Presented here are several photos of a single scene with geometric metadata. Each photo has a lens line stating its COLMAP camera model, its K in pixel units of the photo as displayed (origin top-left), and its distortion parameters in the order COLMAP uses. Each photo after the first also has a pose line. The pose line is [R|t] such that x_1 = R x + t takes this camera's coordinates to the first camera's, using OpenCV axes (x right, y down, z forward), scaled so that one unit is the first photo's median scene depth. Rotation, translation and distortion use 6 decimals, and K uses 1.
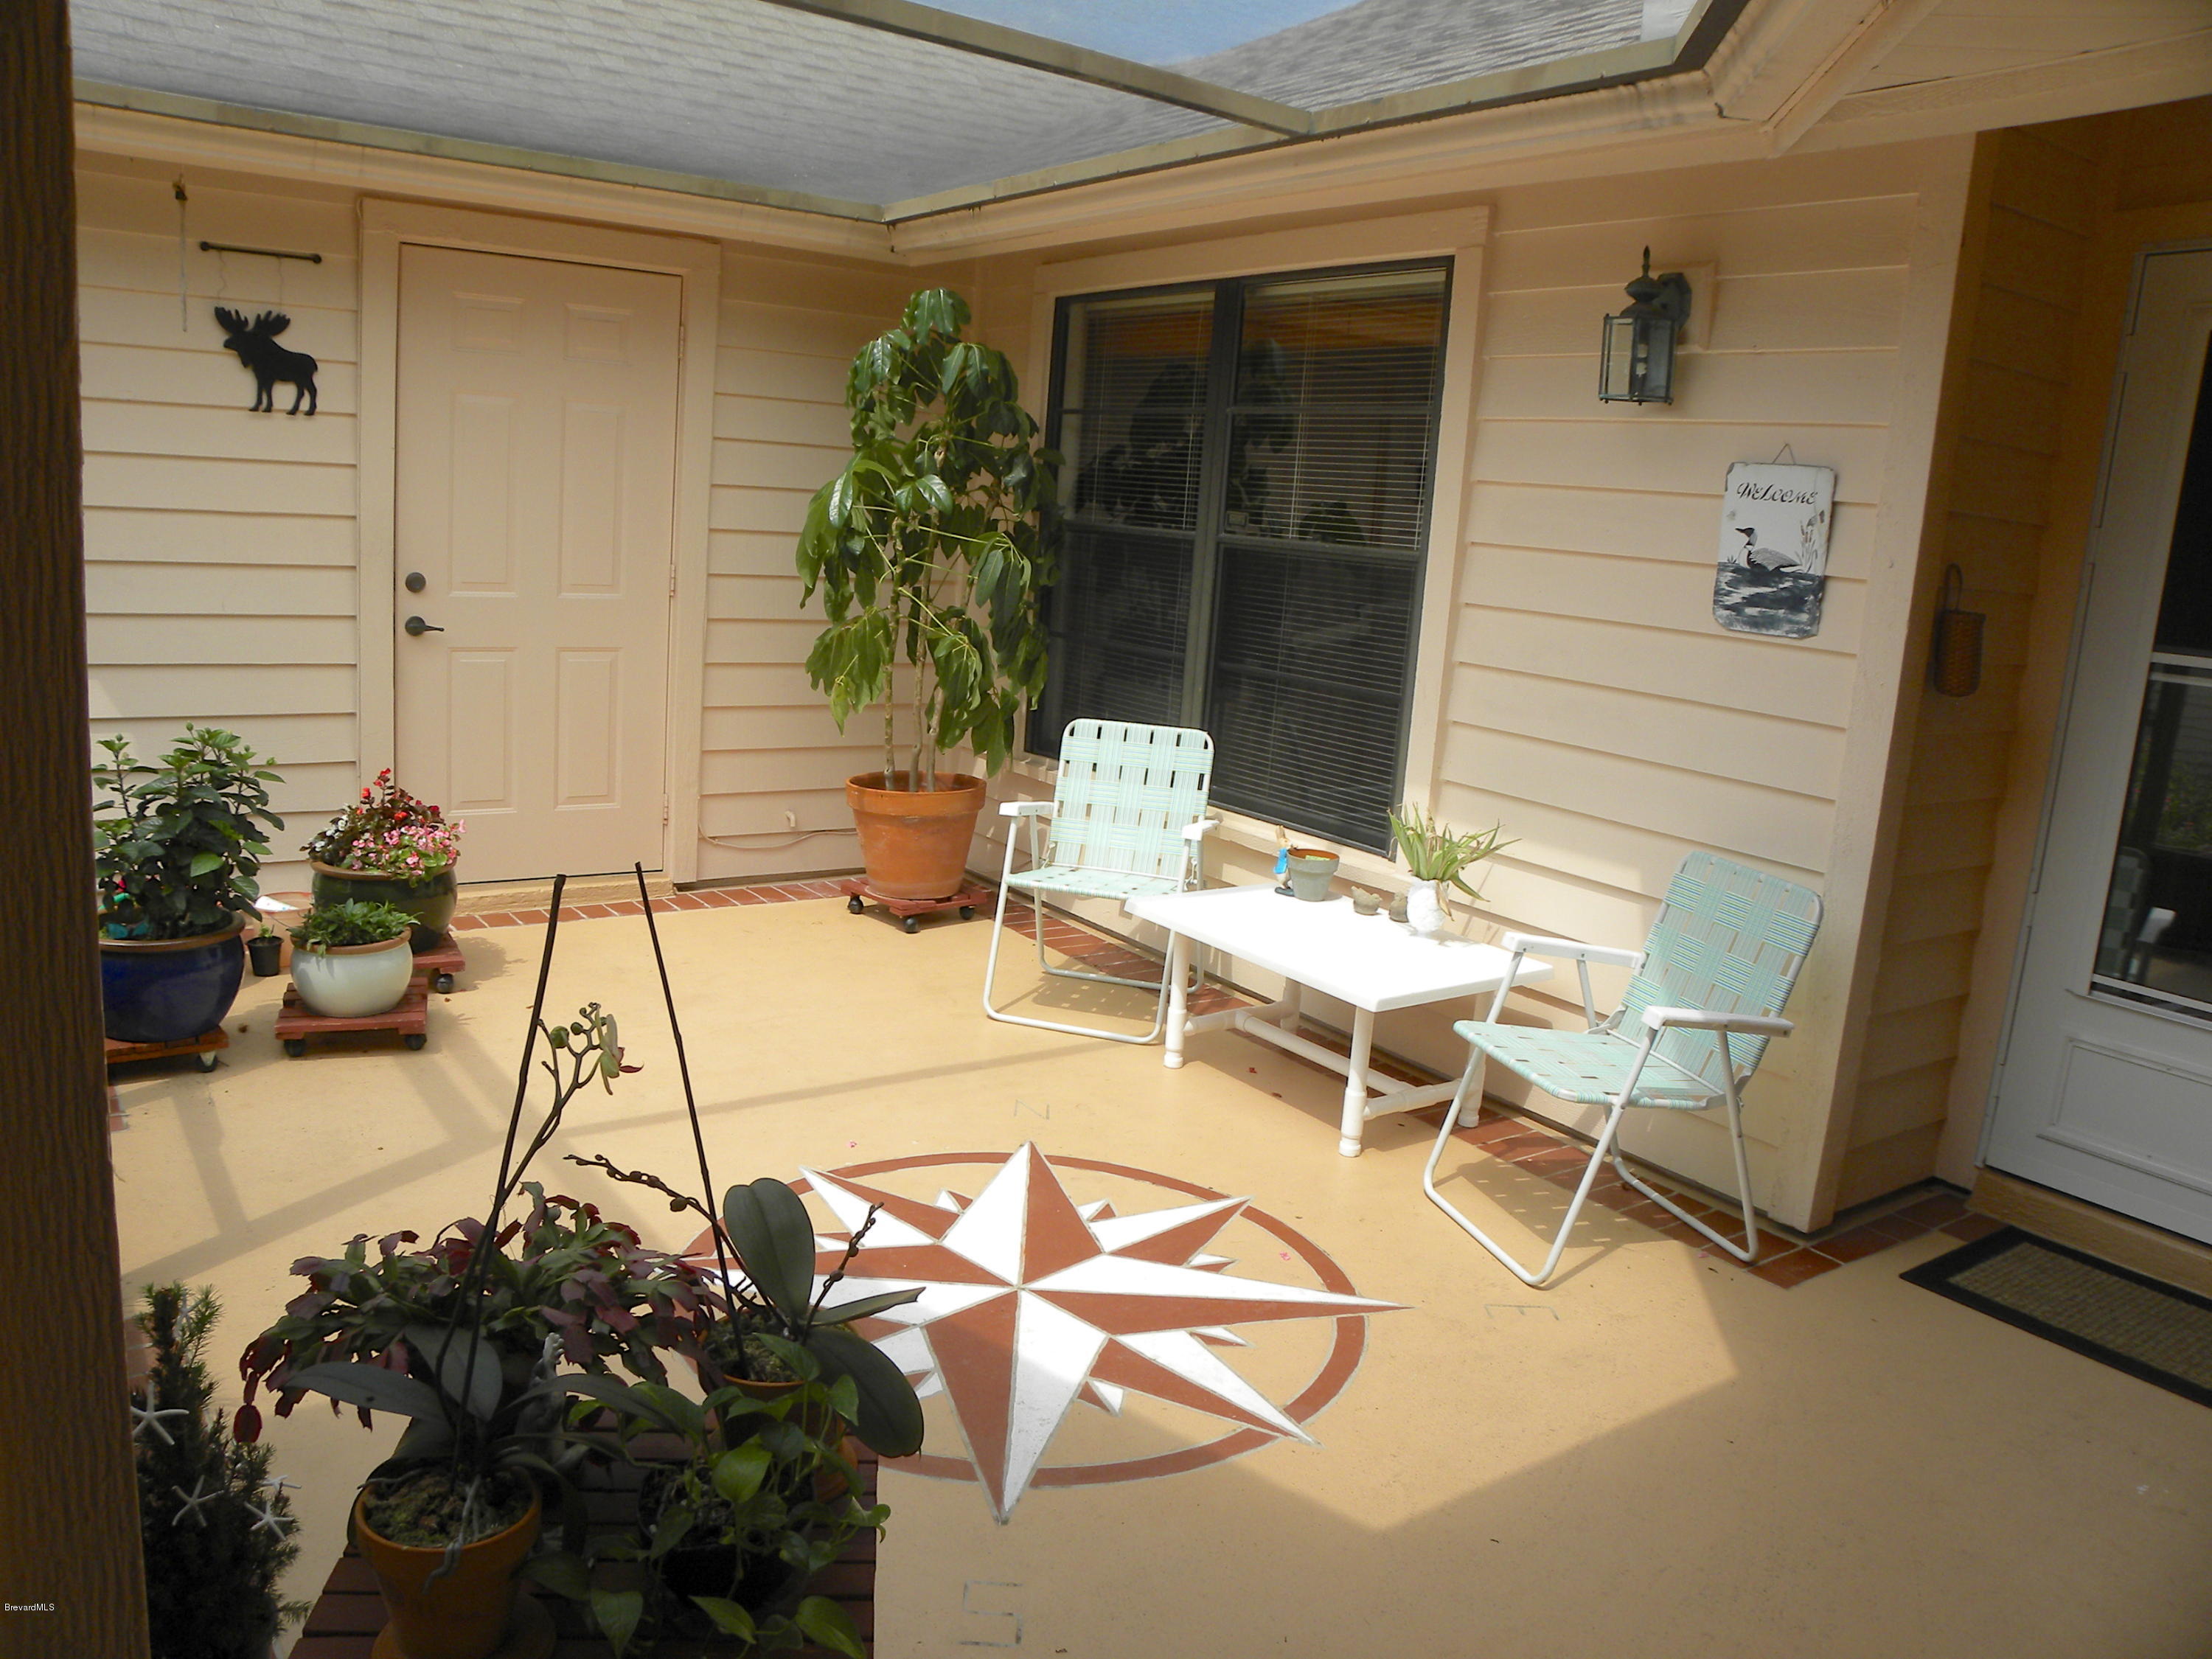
lens RADIAL K [[1708.6, 0, 1090.9], [0, 1708.6, 826.8], [0, 0, 1]] dist [-0.158448, 0.110690]
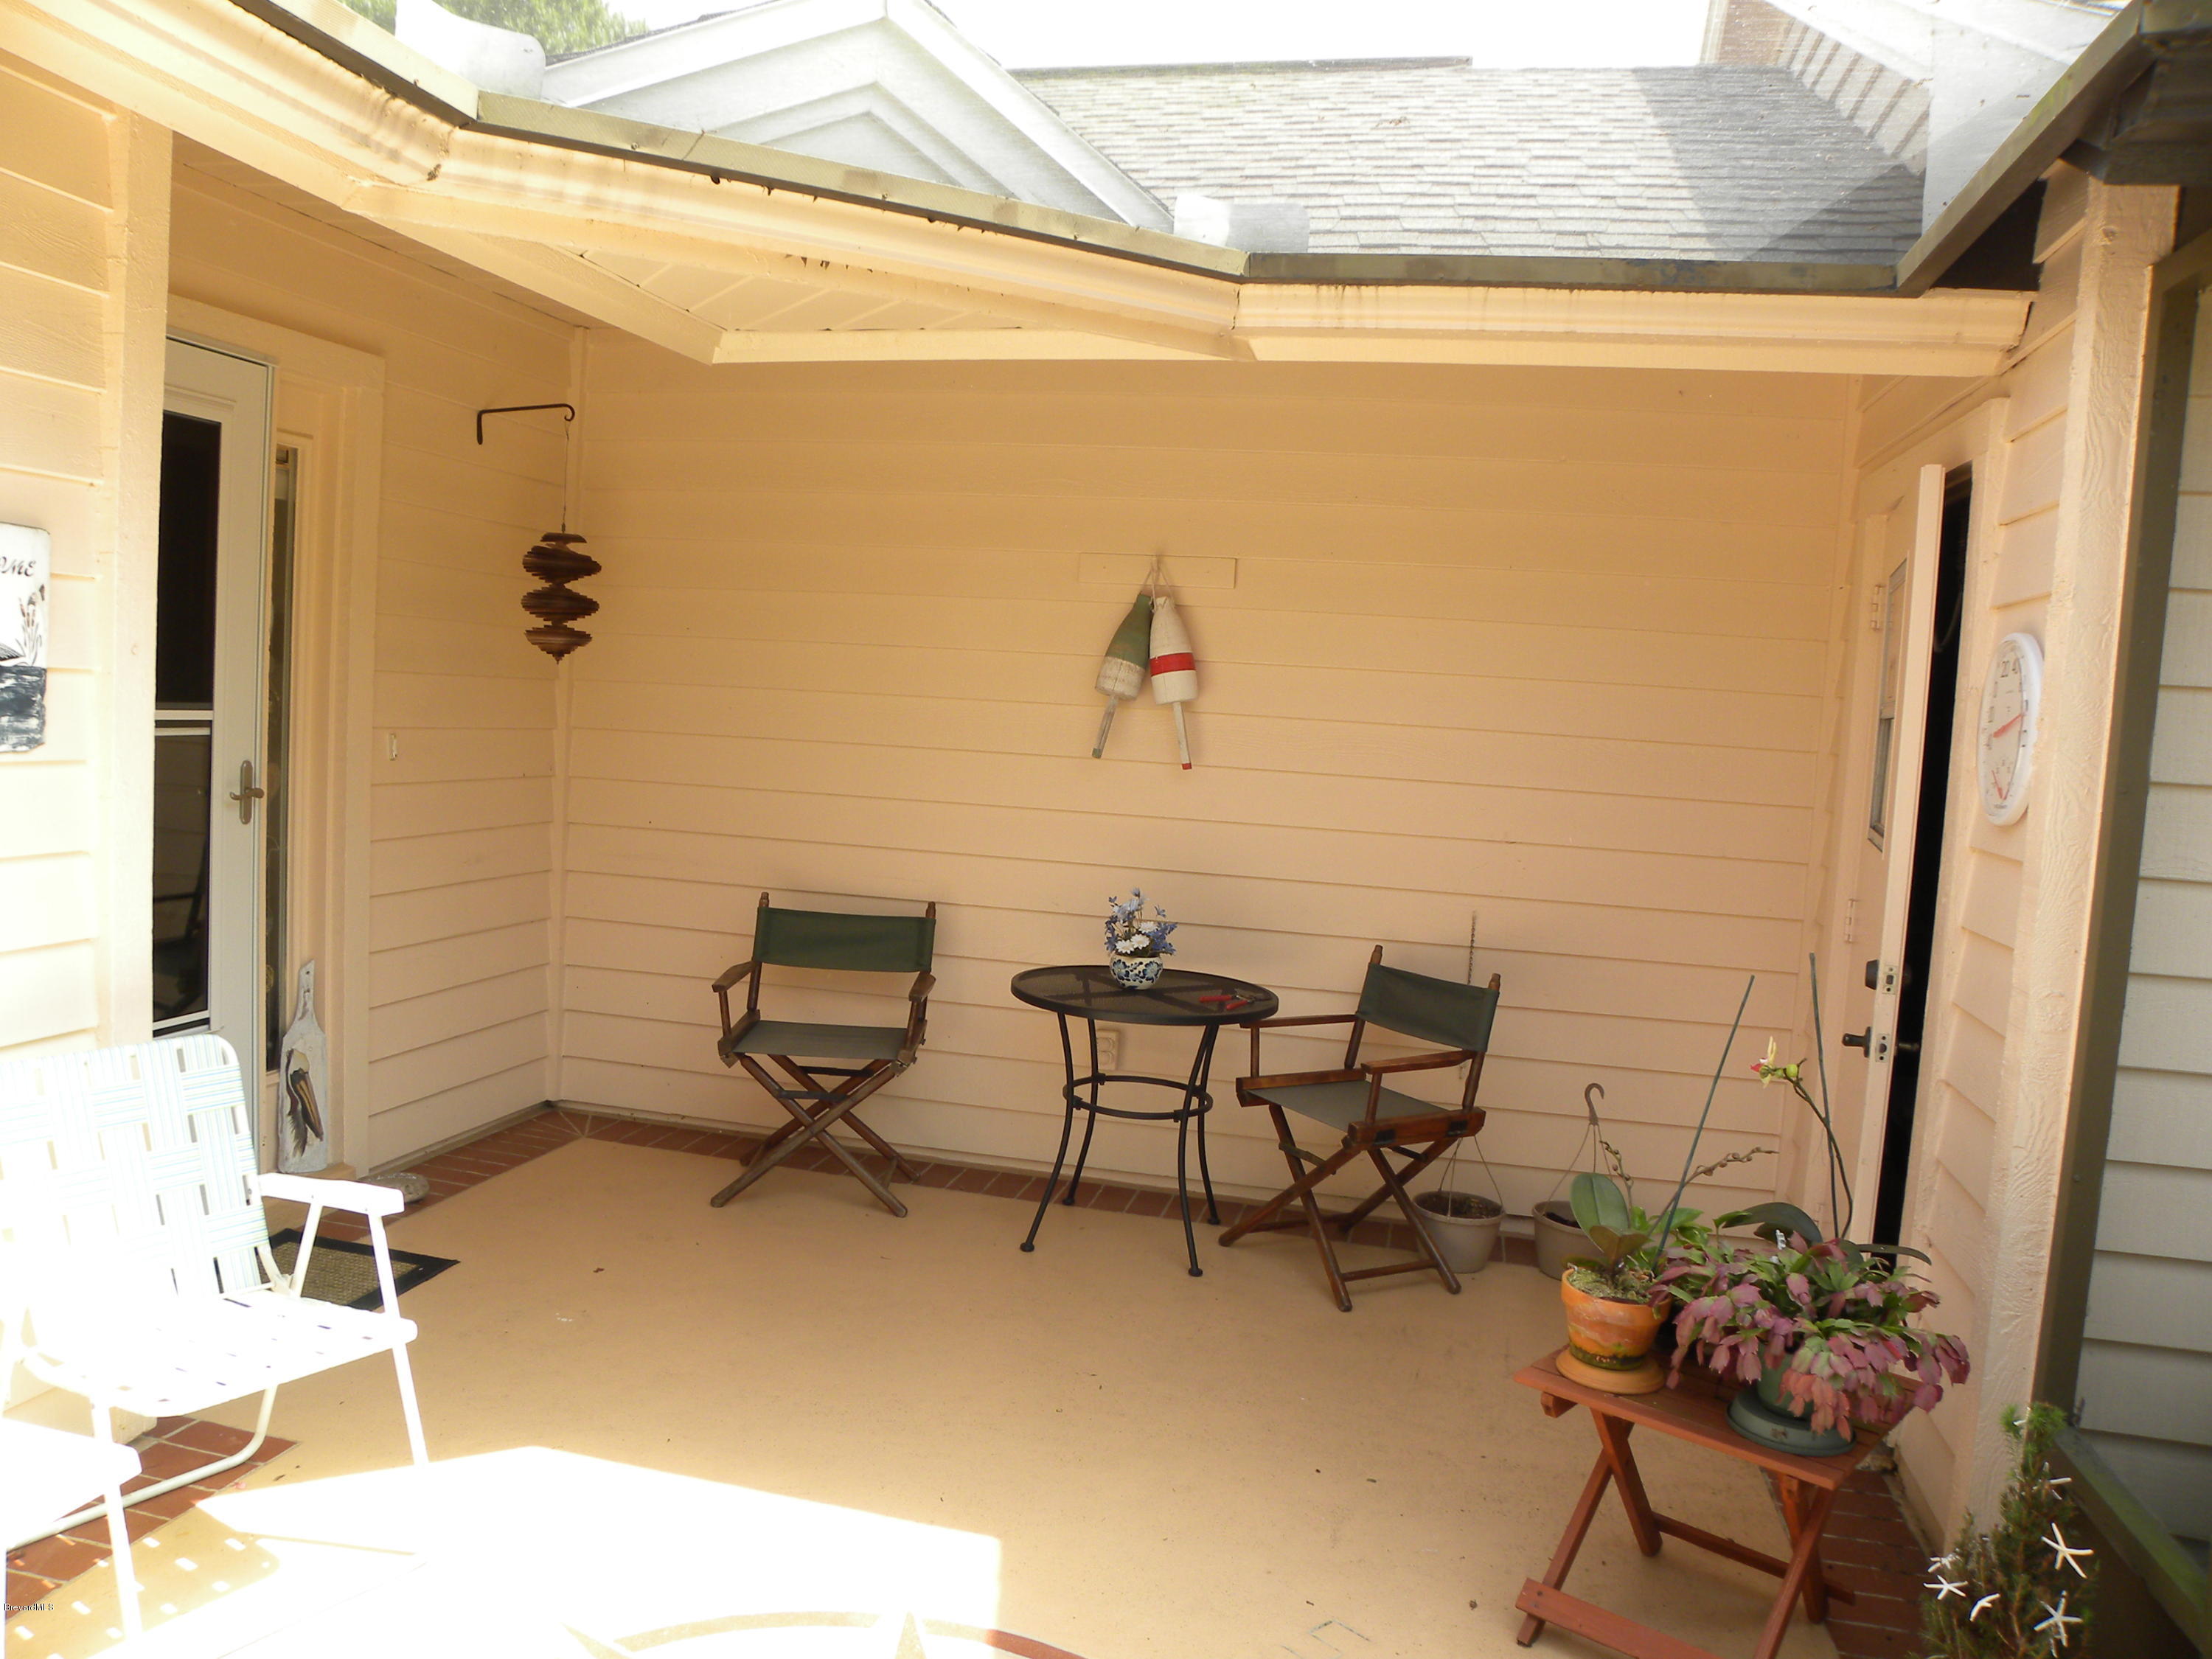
lens RADIAL K [[1708.6, 0, 1090.9], [0, 1708.6, 826.8], [0, 0, 1]] dist [-0.158448, 0.110690]
pose [[-0.659696, -0.171139, 0.731787, -0.456619], [0.040826, 0.964128, 0.262280, -0.259340], [-0.750423, 0.202901, -0.629044, 1.125010]]
